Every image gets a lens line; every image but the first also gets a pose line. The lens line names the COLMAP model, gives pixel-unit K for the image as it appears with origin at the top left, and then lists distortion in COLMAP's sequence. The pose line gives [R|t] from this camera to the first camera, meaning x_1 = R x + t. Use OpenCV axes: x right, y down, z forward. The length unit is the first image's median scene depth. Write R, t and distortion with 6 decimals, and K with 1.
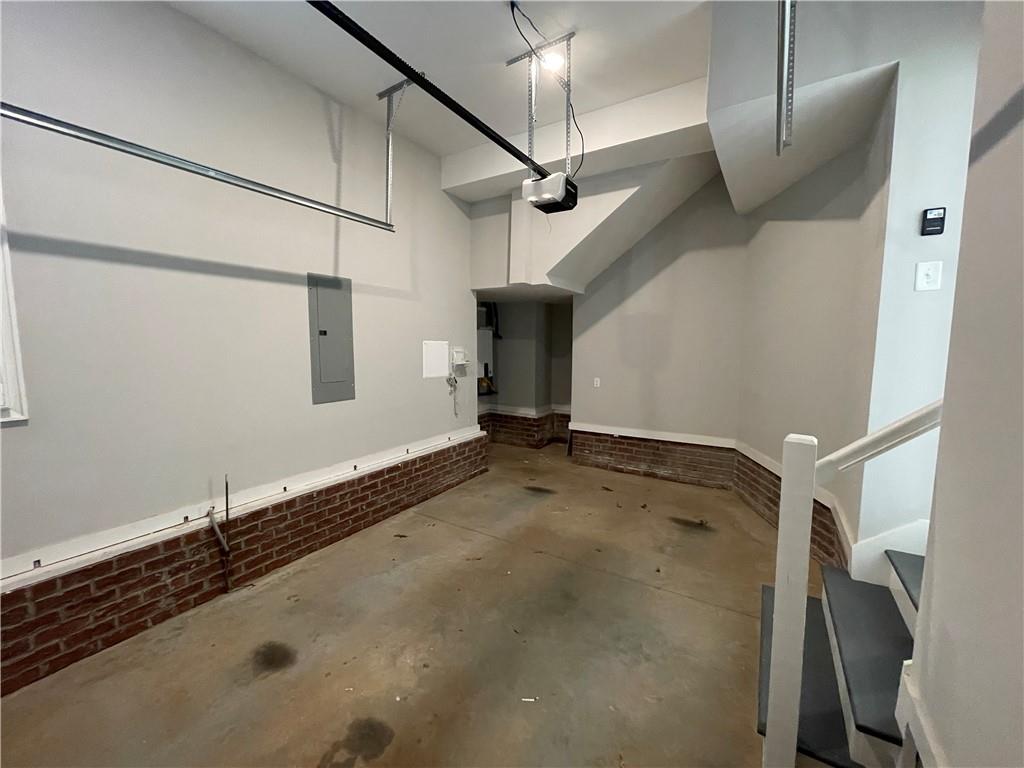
lens RADIAL K [[410.1, 0, 510.6], [0, 410.1, 381.4], [0, 0, 1]] dist [-0.001903, 0.000427]
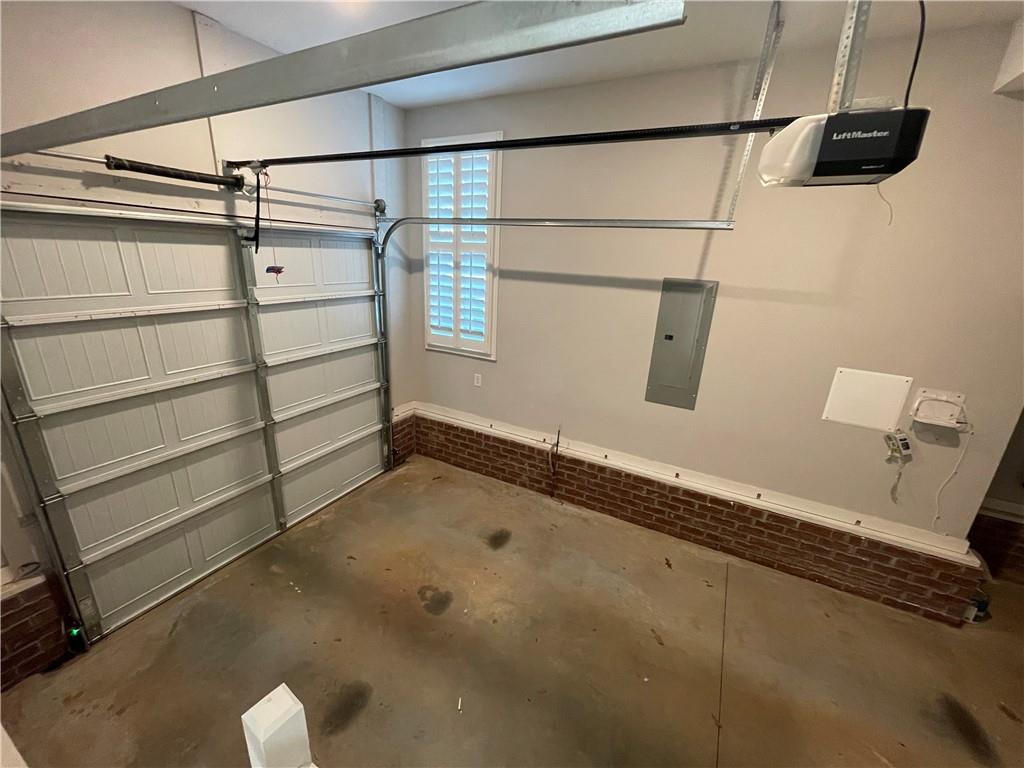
lens RADIAL K [[410.1, 0, 510.6], [0, 410.1, 381.4], [0, 0, 1]] dist [-0.001903, 0.000427]
pose [[0.074823, 0.298528, -0.951463, 0.488310], [-0.145125, 0.947239, 0.285791, -0.240271], [0.986580, 0.116698, 0.114199, 0.502683]]
